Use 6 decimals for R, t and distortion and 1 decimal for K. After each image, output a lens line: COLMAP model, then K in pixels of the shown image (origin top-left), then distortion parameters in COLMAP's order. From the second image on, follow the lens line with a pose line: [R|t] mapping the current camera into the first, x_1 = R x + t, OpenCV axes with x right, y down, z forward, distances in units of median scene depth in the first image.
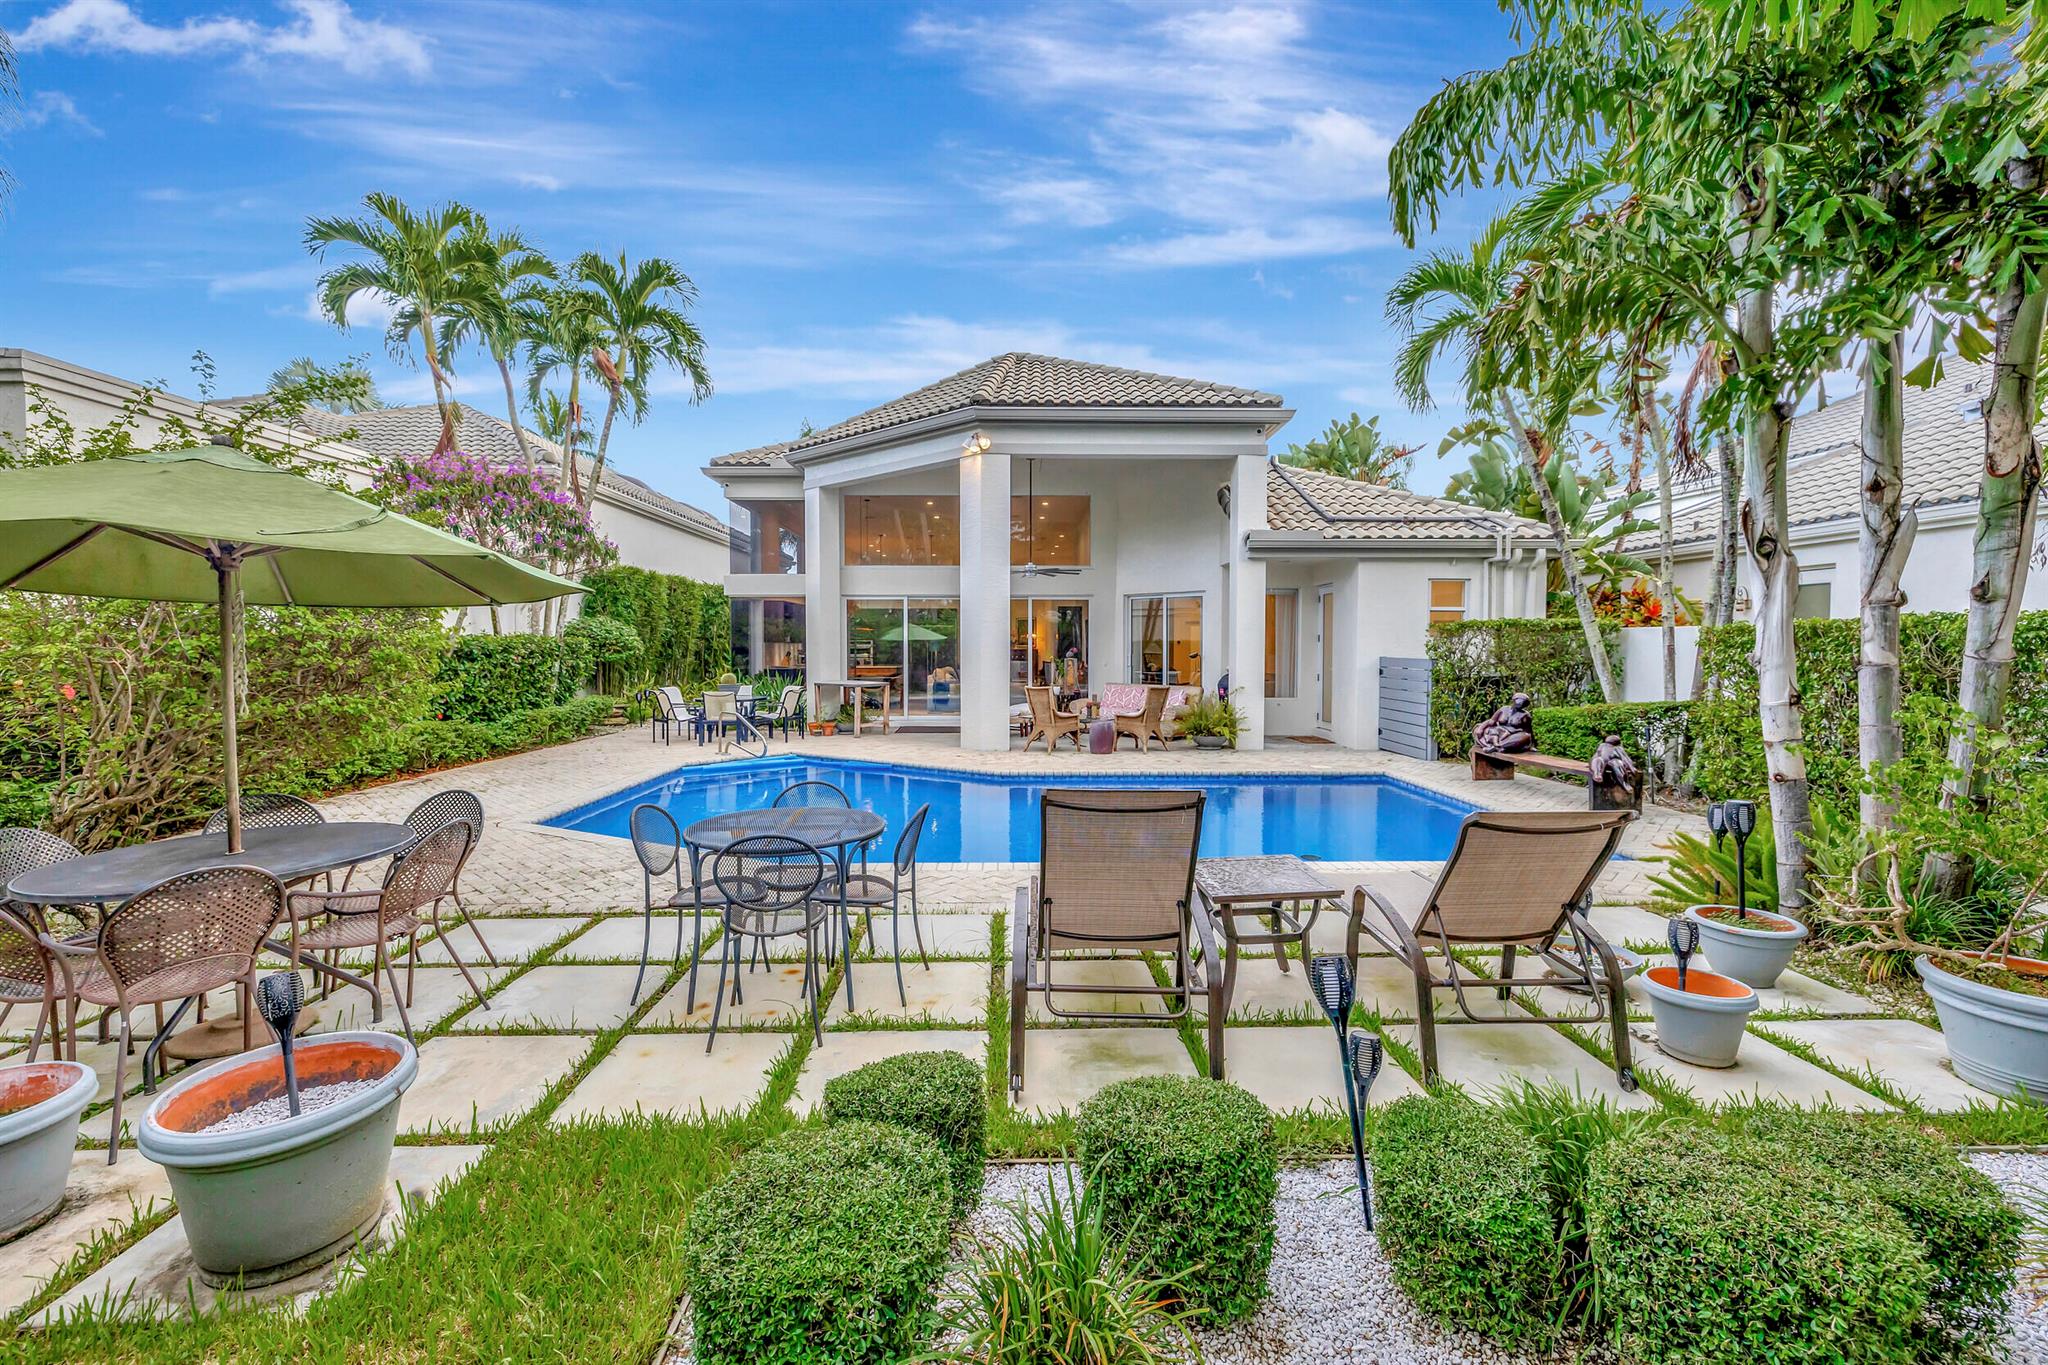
lens RADIAL K [[860.6, 0, 1026.3], [0, 860.6, 666.1], [0, 0, 1]] dist [0.000099, 0.000403]
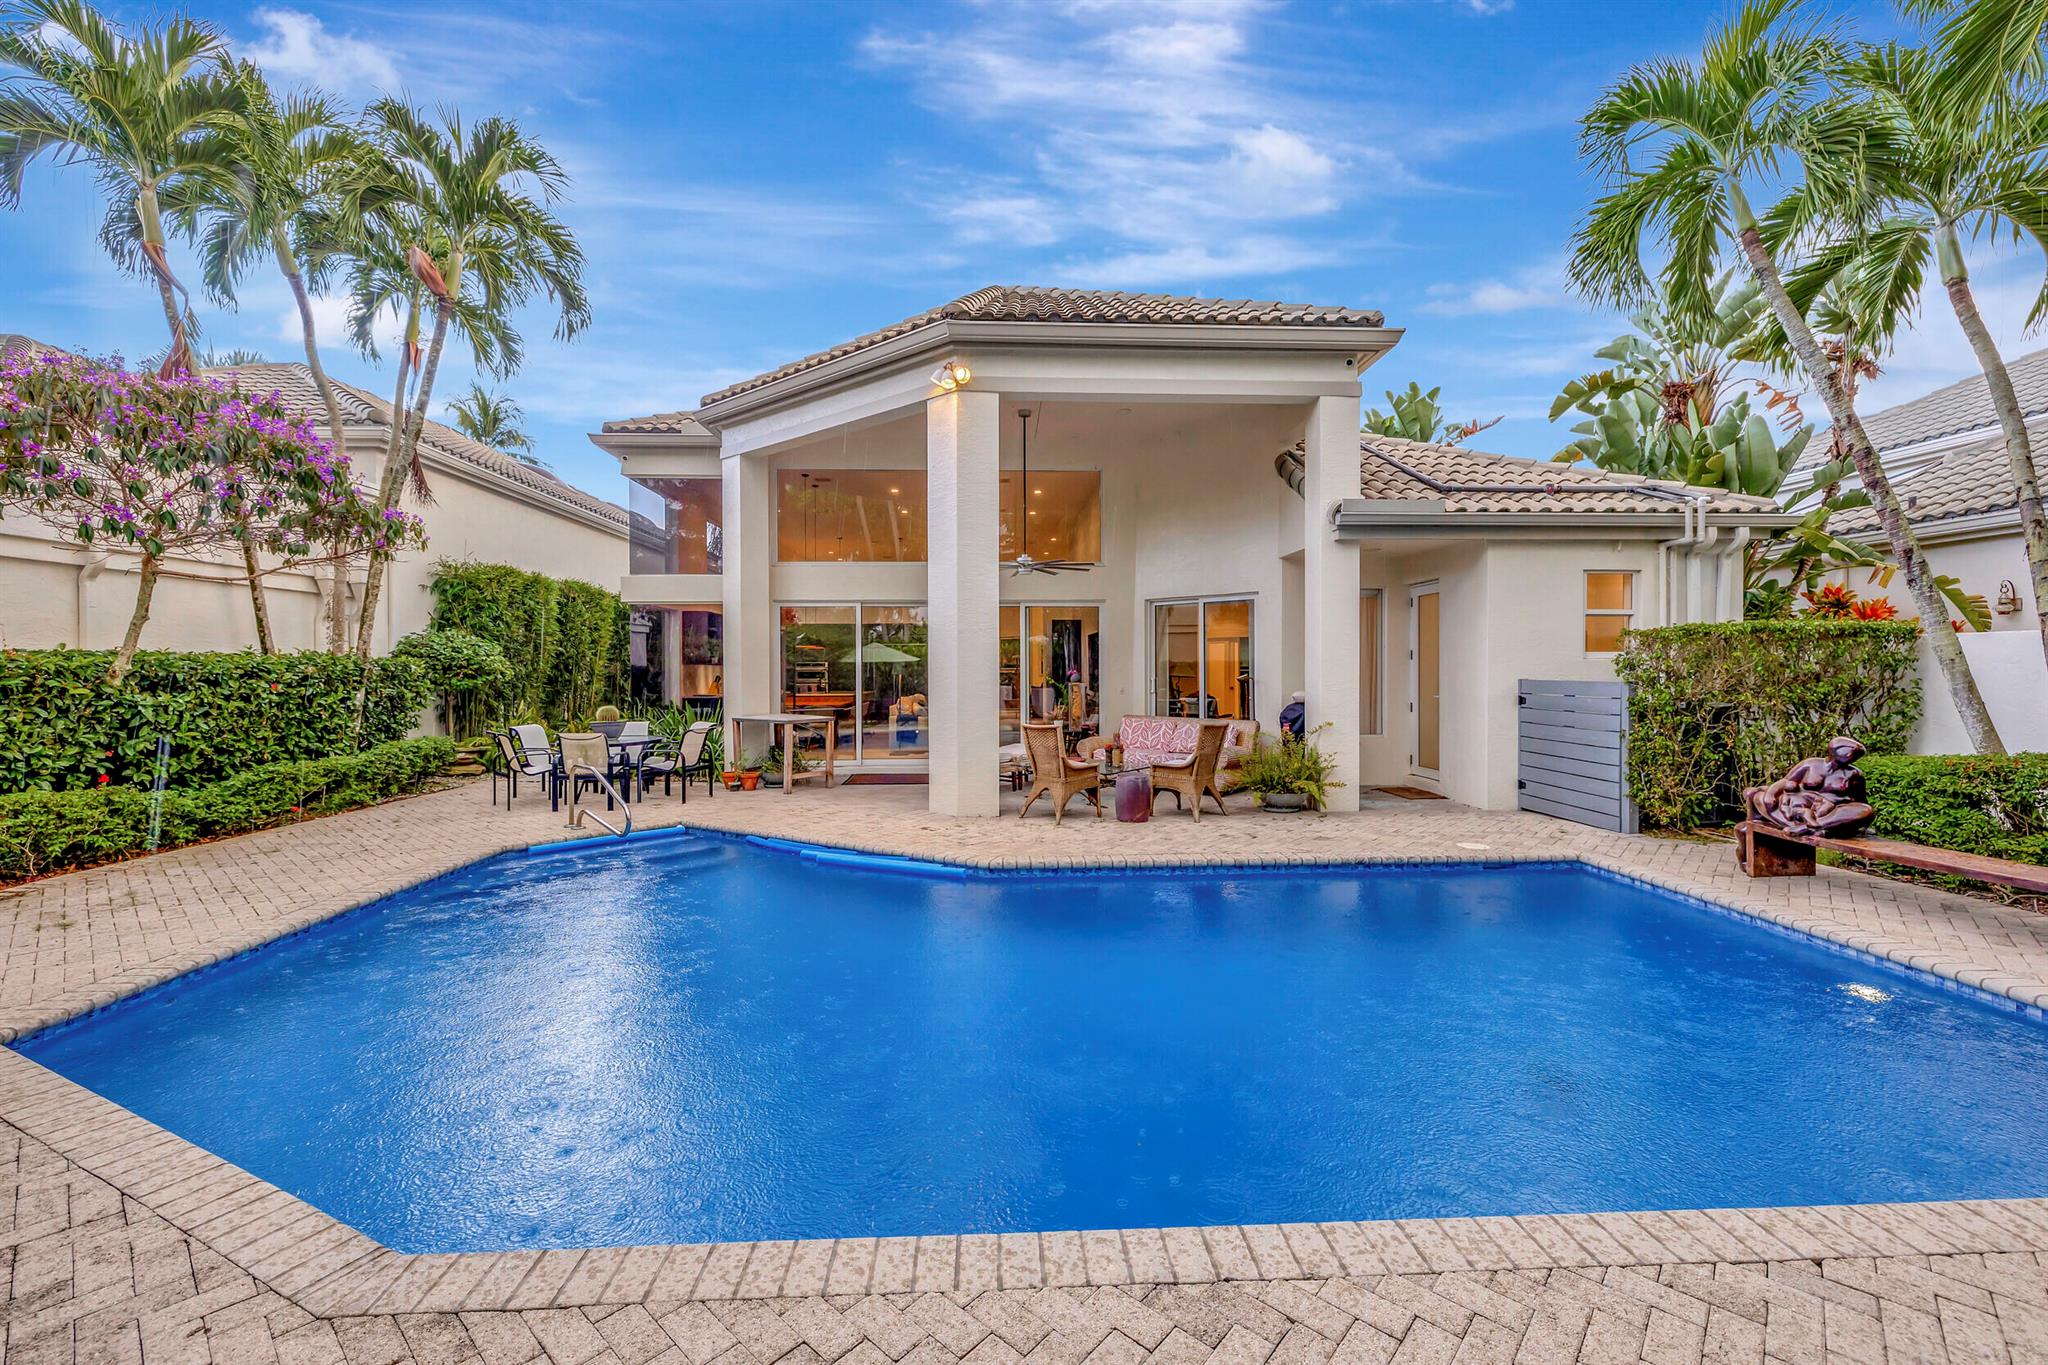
lens RADIAL K [[860.6, 0, 1023.1], [0, 860.6, 671.2], [0, 0, 1]] dist [0.000099, 0.000403]
pose [[0.999675, -0.003686, 0.025218, -0.016073], [0.004242, 0.999748, -0.022045, -0.003263], [-0.025131, 0.022145, 0.999439, 0.283038]]
